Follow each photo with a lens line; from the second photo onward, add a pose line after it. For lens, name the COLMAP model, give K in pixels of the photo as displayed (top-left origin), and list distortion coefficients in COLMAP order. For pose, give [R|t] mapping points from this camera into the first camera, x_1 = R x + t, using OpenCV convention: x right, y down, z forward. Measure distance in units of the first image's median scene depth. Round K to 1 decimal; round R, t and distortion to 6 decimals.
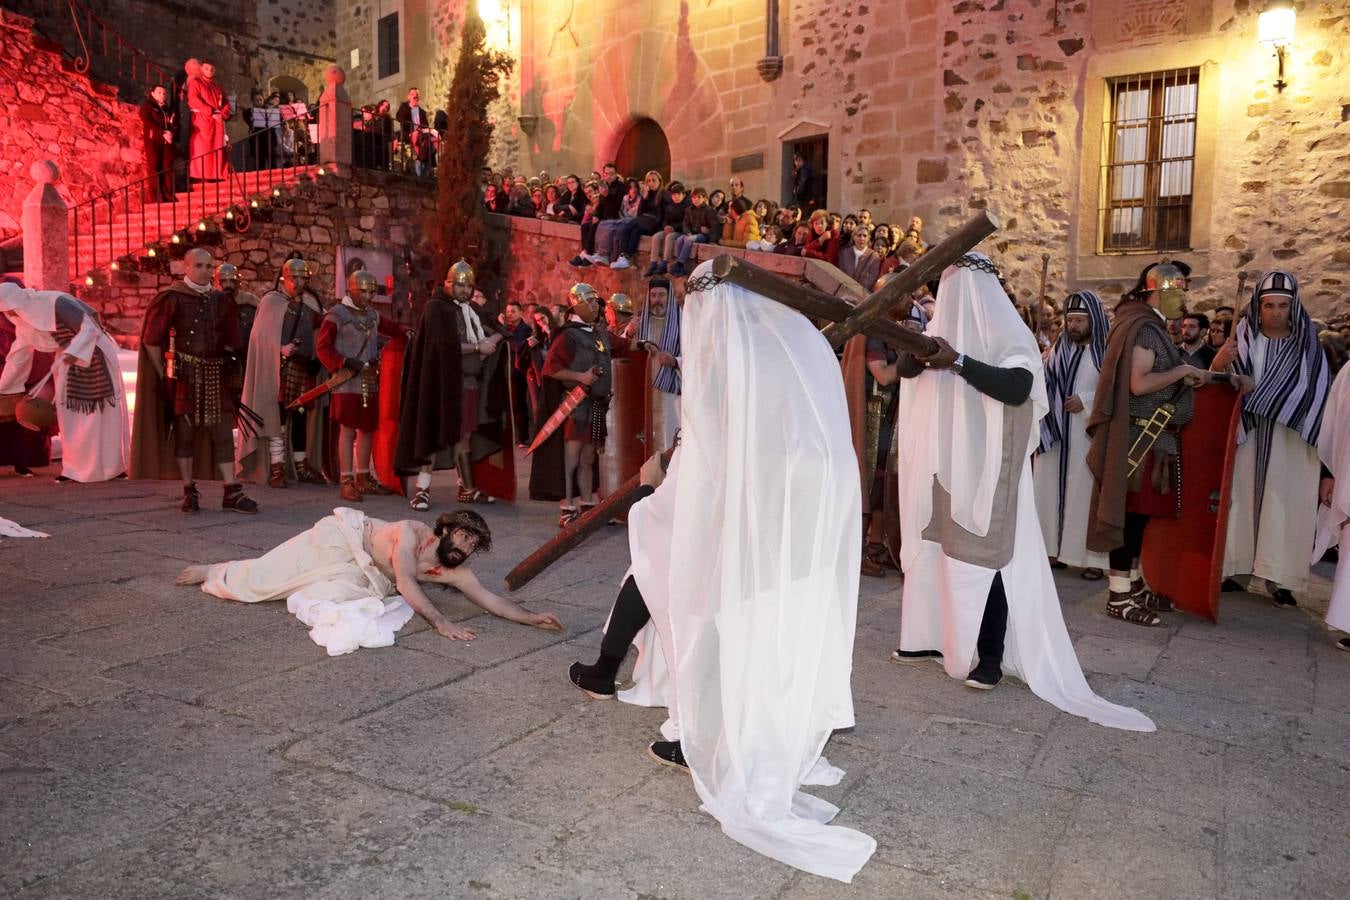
lens RADIAL K [[1101.0, 0, 675.0], [0, 1101.0, 450.0], [0, 0, 1]] dist [0.013485, 0.030147]
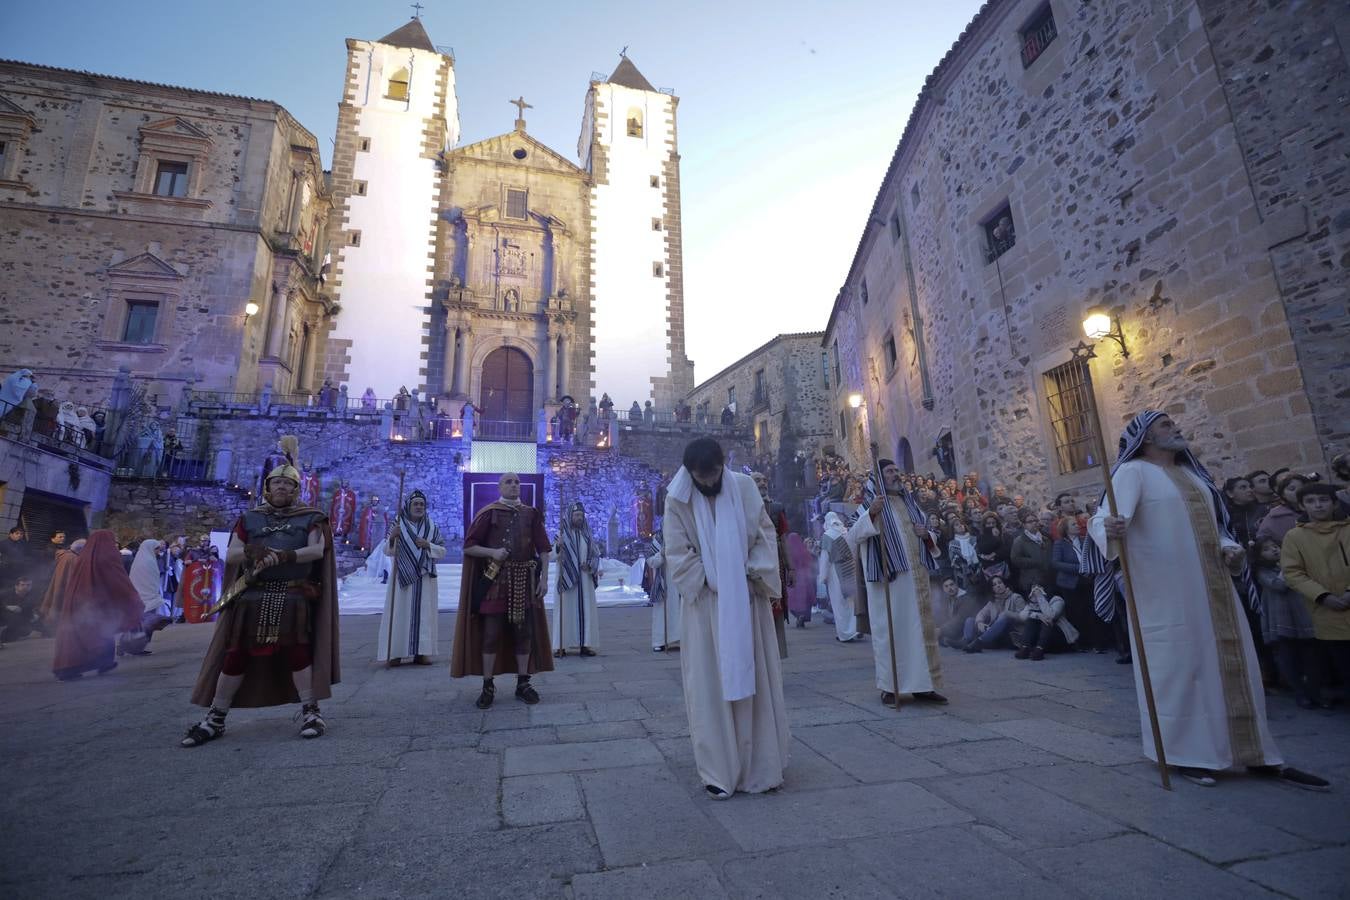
lens RADIAL K [[613.9, 0, 677.1], [0, 613.9, 447.1], [0, 0, 1]] dist [-0.041488, 0.012338]
pose [[0.702942, -0.199524, -0.682688, 0.559971], [-0.019751, 0.954000, -0.299155, 0.054361], [0.710973, 0.223773, 0.666666, 0.011647]]
